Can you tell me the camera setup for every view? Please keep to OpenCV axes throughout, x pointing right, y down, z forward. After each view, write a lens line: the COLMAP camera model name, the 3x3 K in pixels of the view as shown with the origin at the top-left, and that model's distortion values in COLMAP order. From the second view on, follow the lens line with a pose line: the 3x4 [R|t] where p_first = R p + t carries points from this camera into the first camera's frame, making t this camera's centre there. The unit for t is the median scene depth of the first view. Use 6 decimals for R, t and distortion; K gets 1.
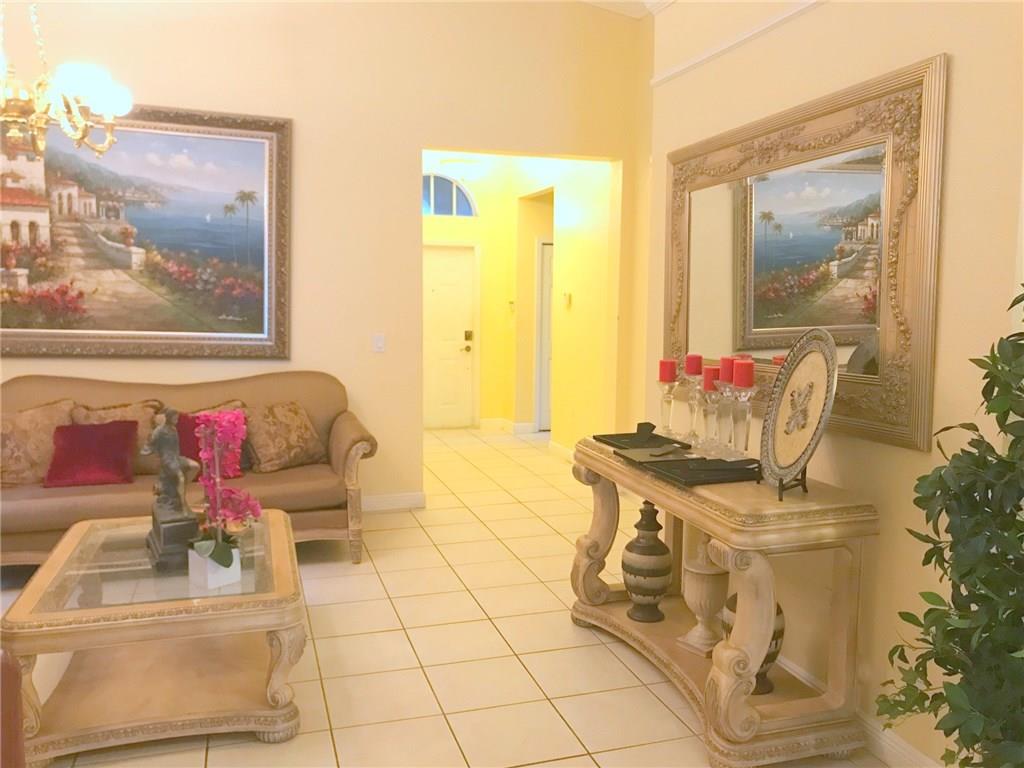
lens RADIAL K [[845.2, 0, 526.8], [0, 845.2, 366.6], [0, 0, 1]] dist [0.008822, -0.013191]
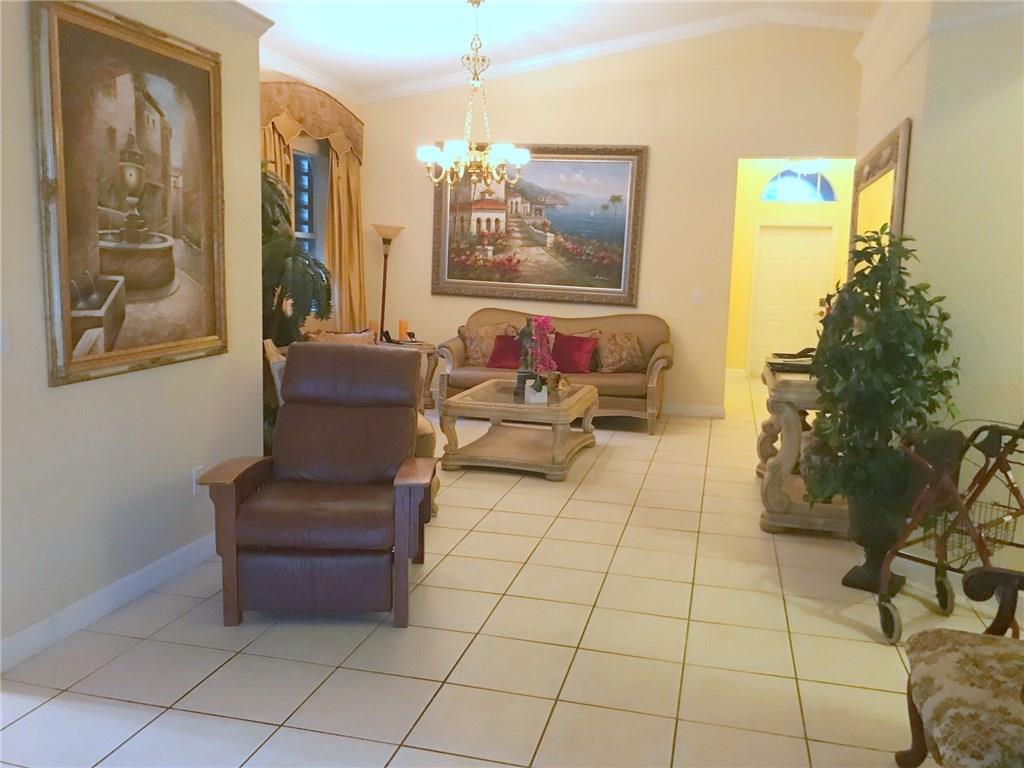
lens RADIAL K [[845.2, 0, 513.3], [0, 845.2, 382.6], [0, 0, 1]] dist [0.008822, -0.013191]
pose [[0.838812, 0.086382, -0.537524, 0.384047], [-0.062397, 0.996080, 0.062703, 0.049142], [0.540833, -0.019056, 0.840914, -0.418050]]
